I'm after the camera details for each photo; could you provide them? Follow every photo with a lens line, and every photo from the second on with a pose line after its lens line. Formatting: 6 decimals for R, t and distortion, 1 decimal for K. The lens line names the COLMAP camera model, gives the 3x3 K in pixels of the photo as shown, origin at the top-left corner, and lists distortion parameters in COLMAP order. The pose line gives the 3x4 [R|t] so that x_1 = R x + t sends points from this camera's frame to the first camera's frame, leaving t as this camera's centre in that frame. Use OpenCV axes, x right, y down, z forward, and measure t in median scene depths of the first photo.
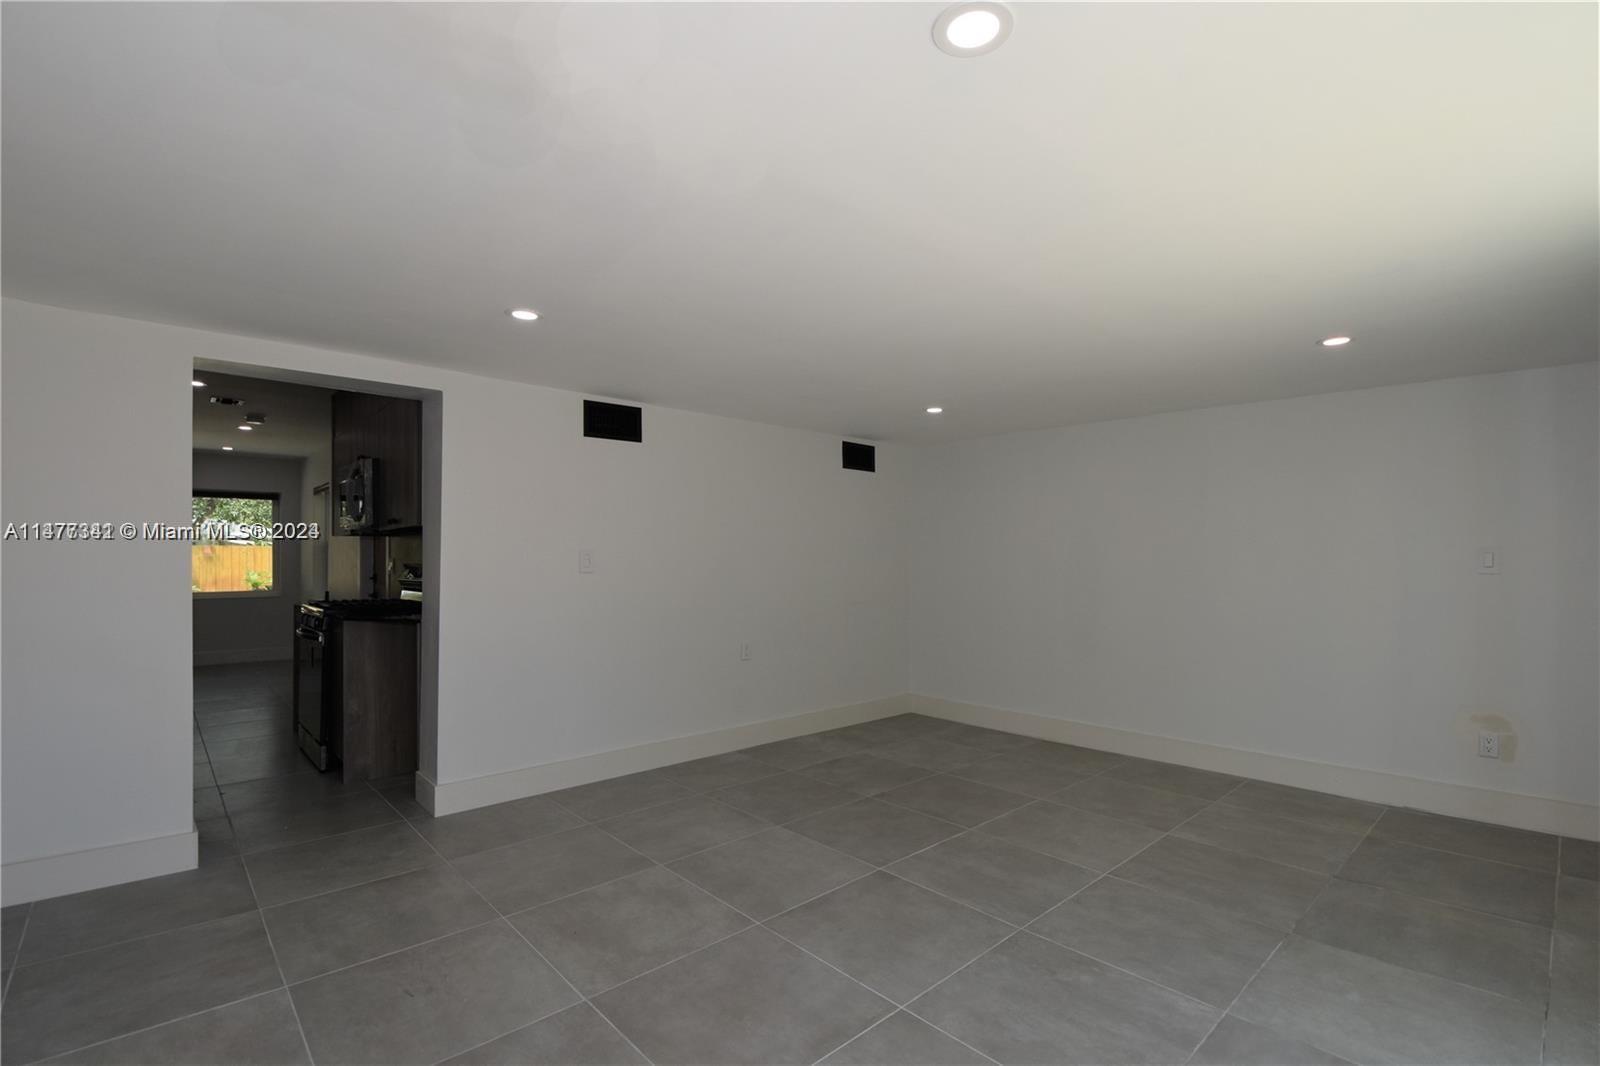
lens RADIAL K [[716.2, 0, 805.7], [0, 716.2, 559.0], [0, 0, 1]] dist [-0.001177, -0.011461]
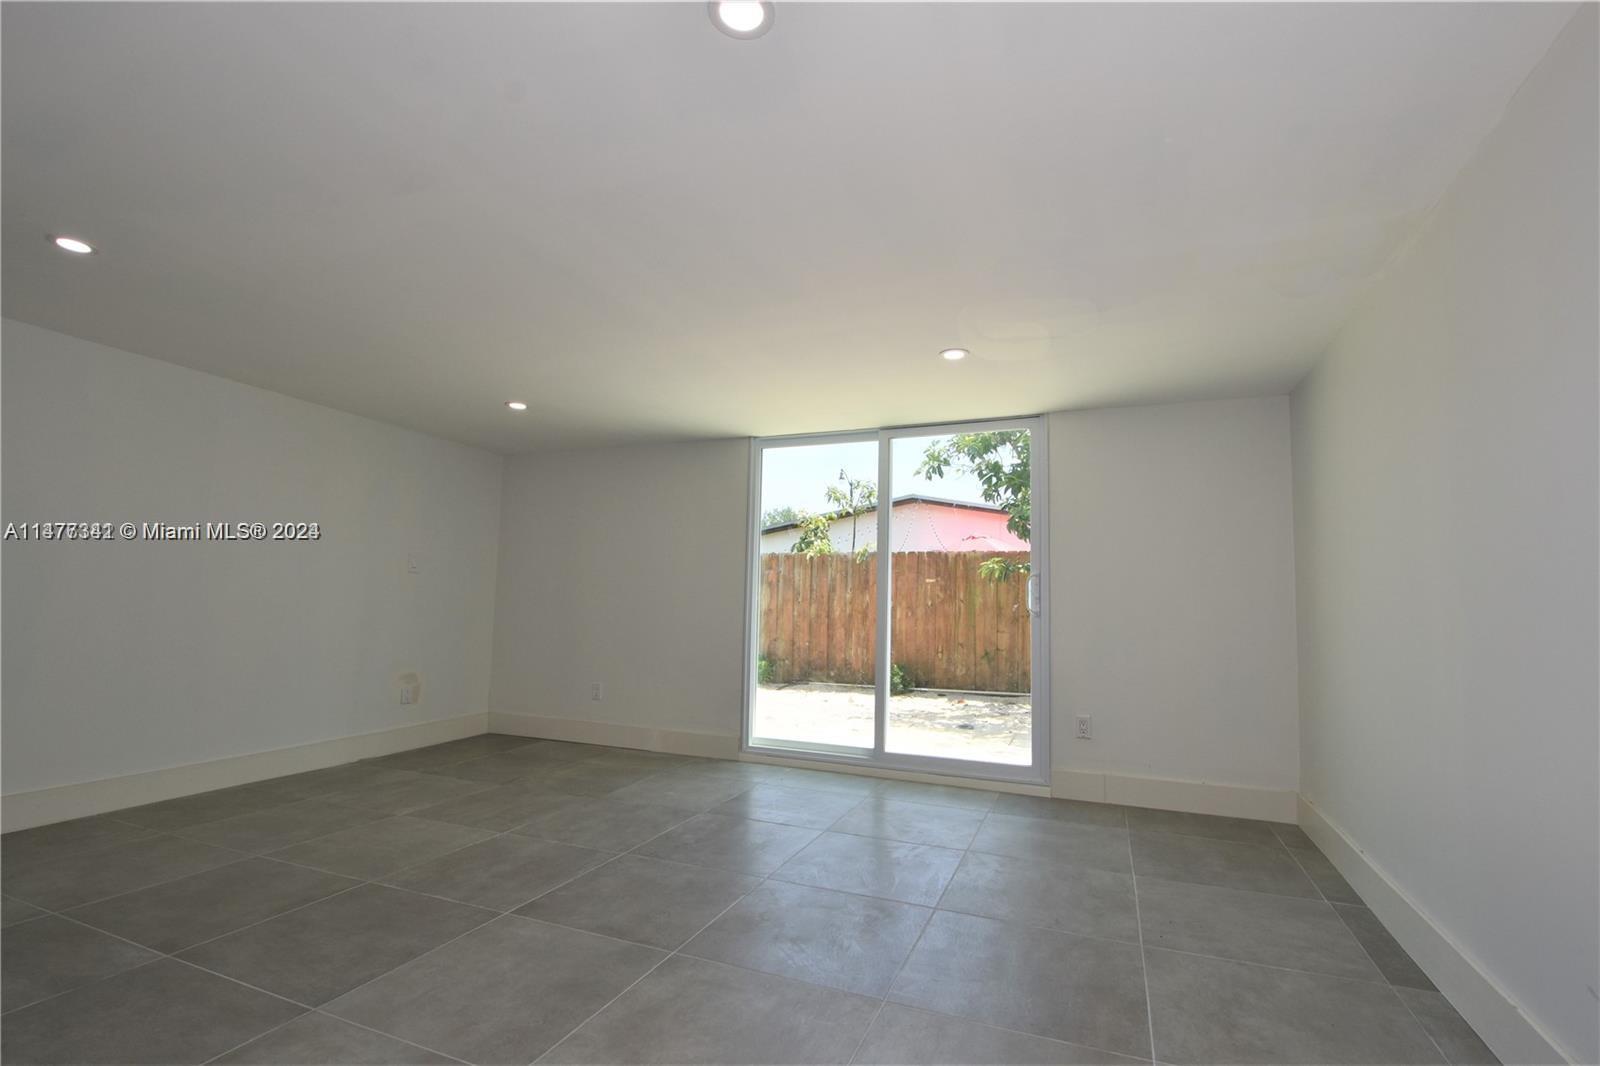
lens RADIAL K [[716.2, 0, 803.4], [0, 716.2, 549.3], [0, 0, 1]] dist [-0.001177, -0.011461]
pose [[-0.419216, 0.061617, 0.905793, -0.699952], [-0.015322, 0.997072, -0.074917, 0.073802], [-0.907757, -0.045285, -0.417045, 0.939314]]
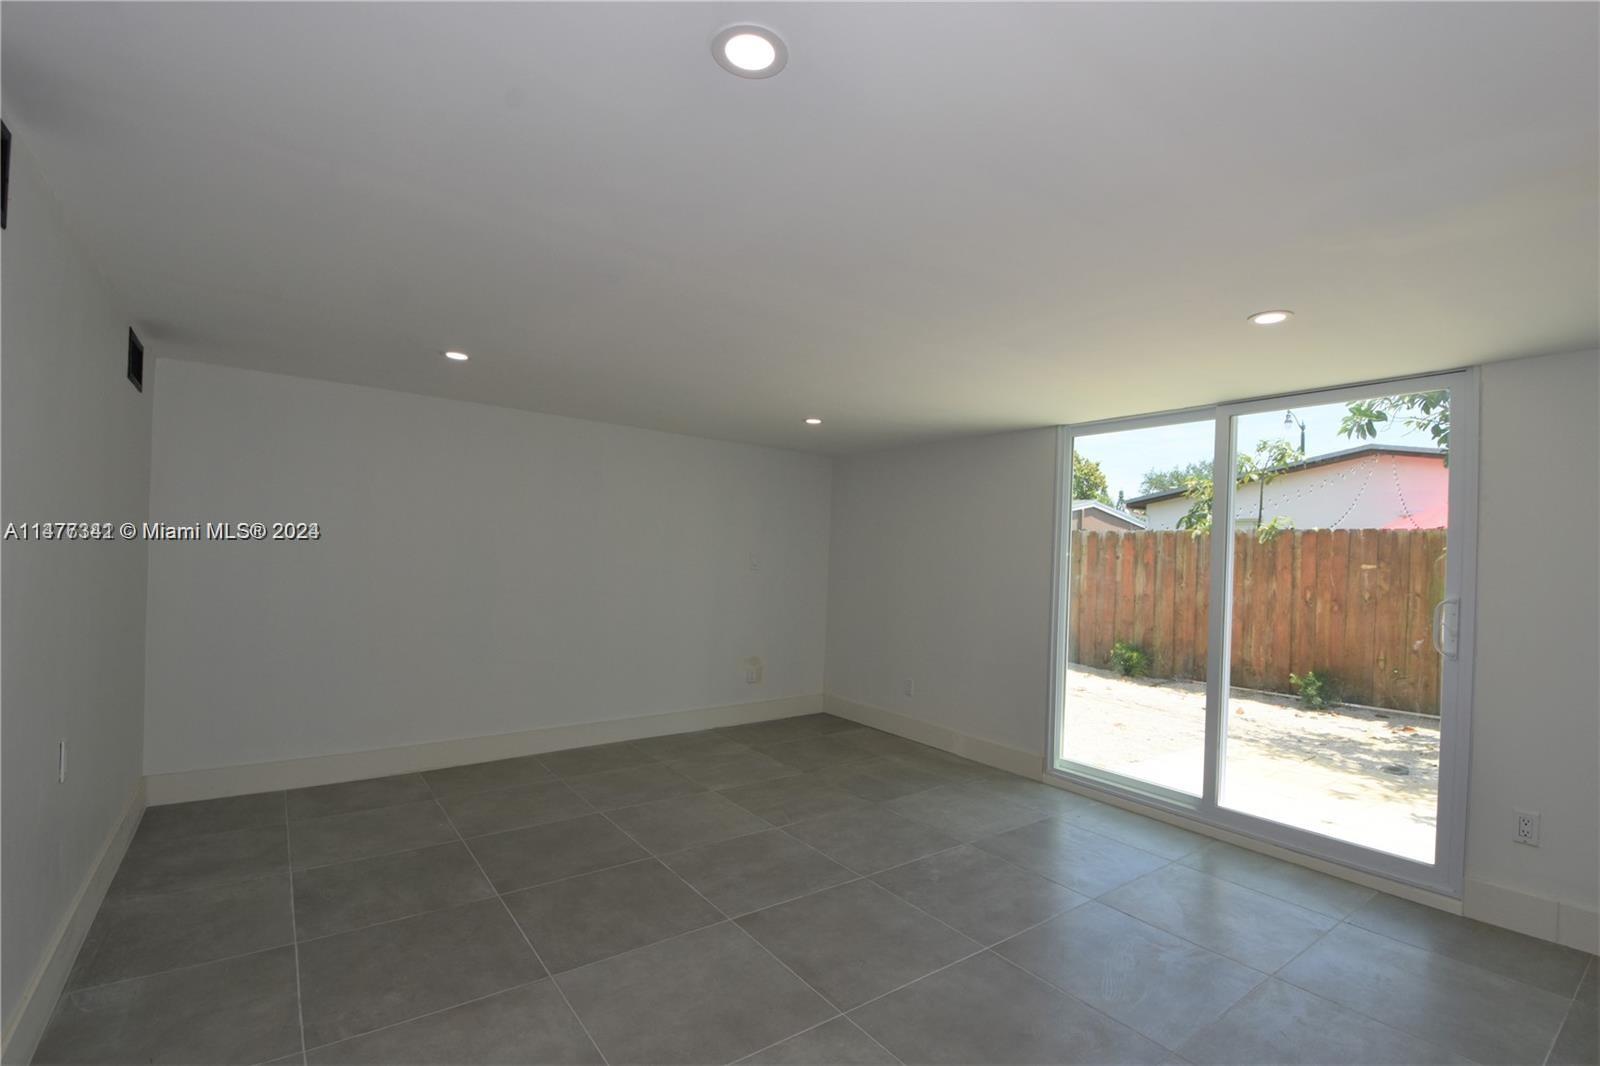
lens RADIAL K [[716.2, 0, 811.8], [0, 716.2, 547.5], [0, 0, 1]] dist [-0.001177, -0.011461]
pose [[0.108858, 0.014224, 0.993956, -0.683090], [-0.029274, 0.999510, -0.011097, -0.014656], [-0.993626, -0.027889, 0.109221, 0.730723]]
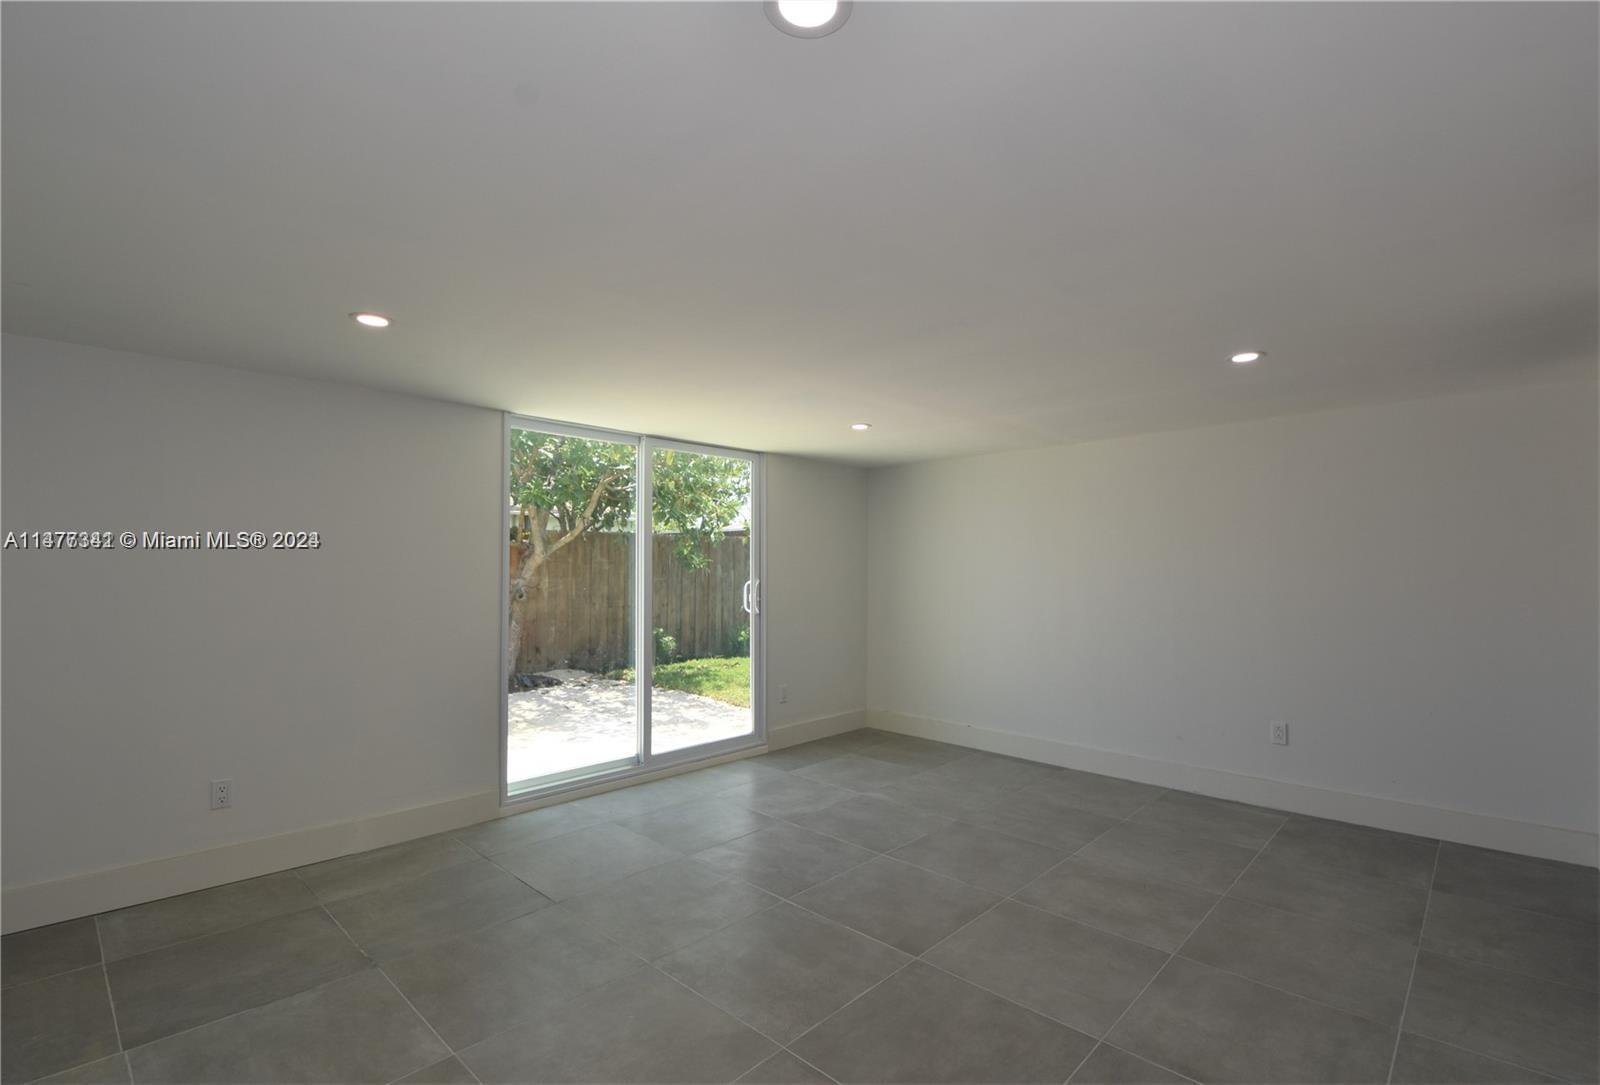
lens RADIAL K [[738.7, 0, 804.7], [0, 738.7, 570.2], [0, 0, 1]] dist [0.002992, -0.001092]
pose [[-0.998287, -0.005976, -0.058193, 0.257926], [-0.006980, 0.999830, 0.017078, -0.034032], [0.058081, 0.017455, -0.998159, 1.657543]]
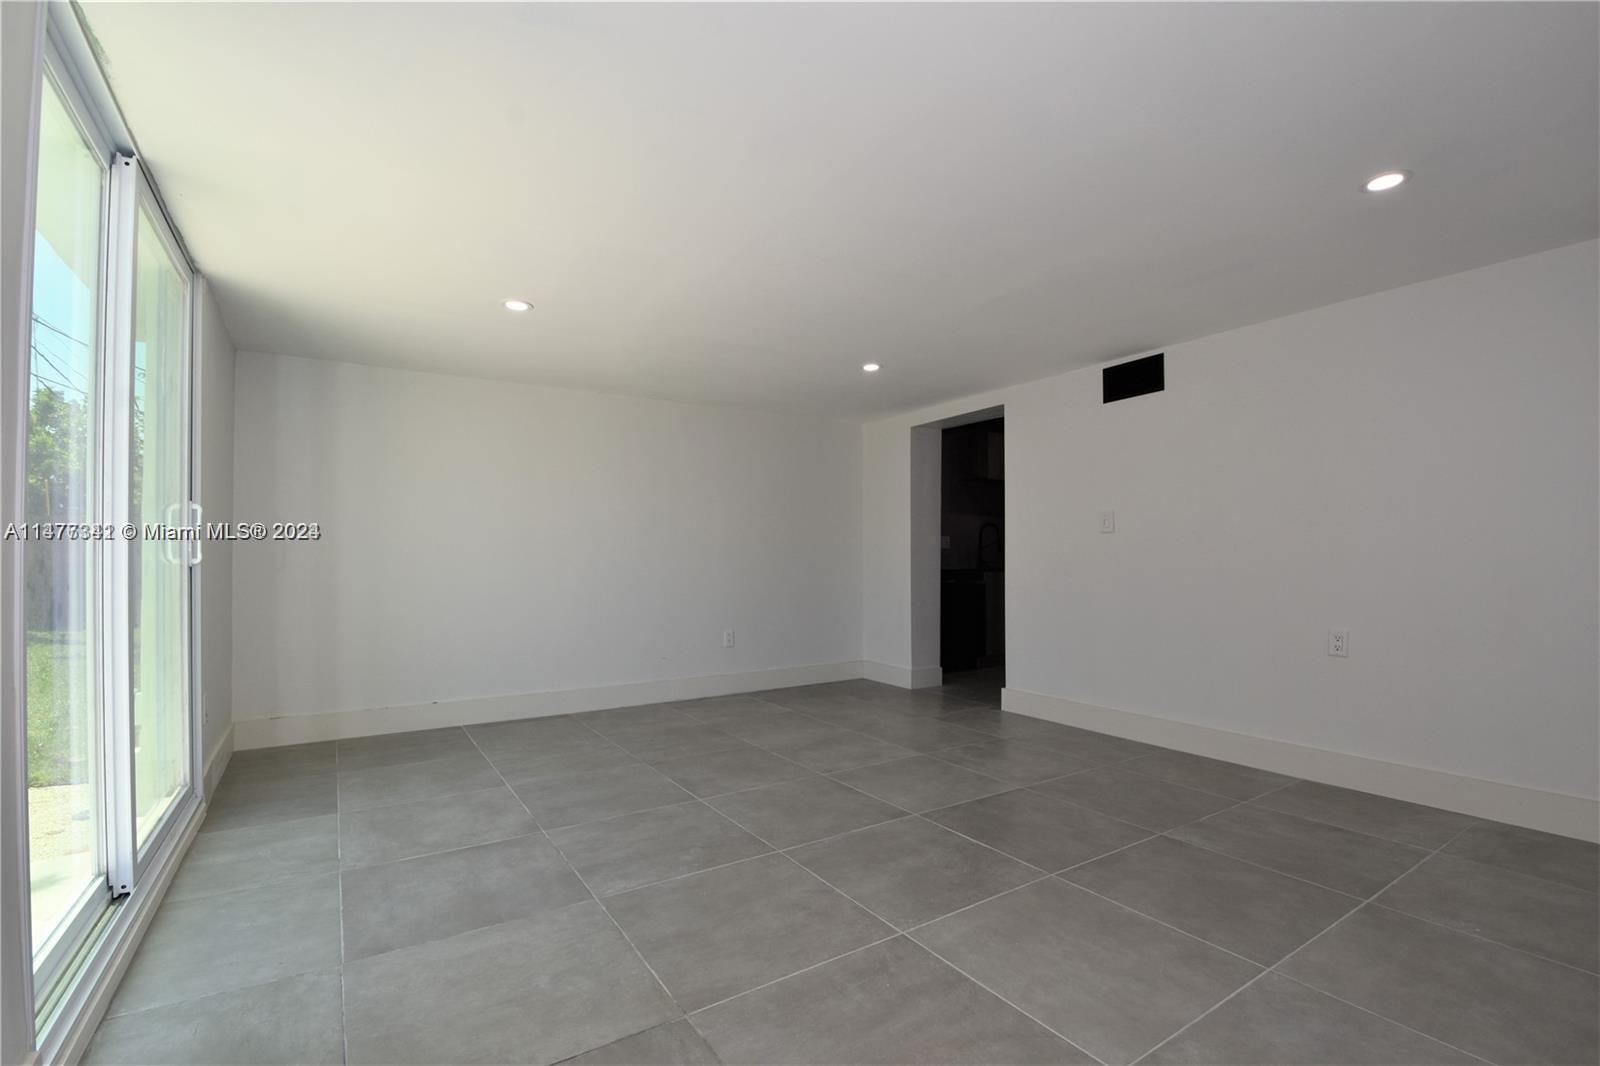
lens RADIAL K [[716.2, 0, 805.6], [0, 716.2, 543.4], [0, 0, 1]] dist [-0.001177, -0.011461]
pose [[-0.163160, -0.028652, -0.986183, 0.979760], [-0.006303, 0.999588, -0.027998, 0.083593], [0.986579, 0.001648, -0.163274, 0.903933]]
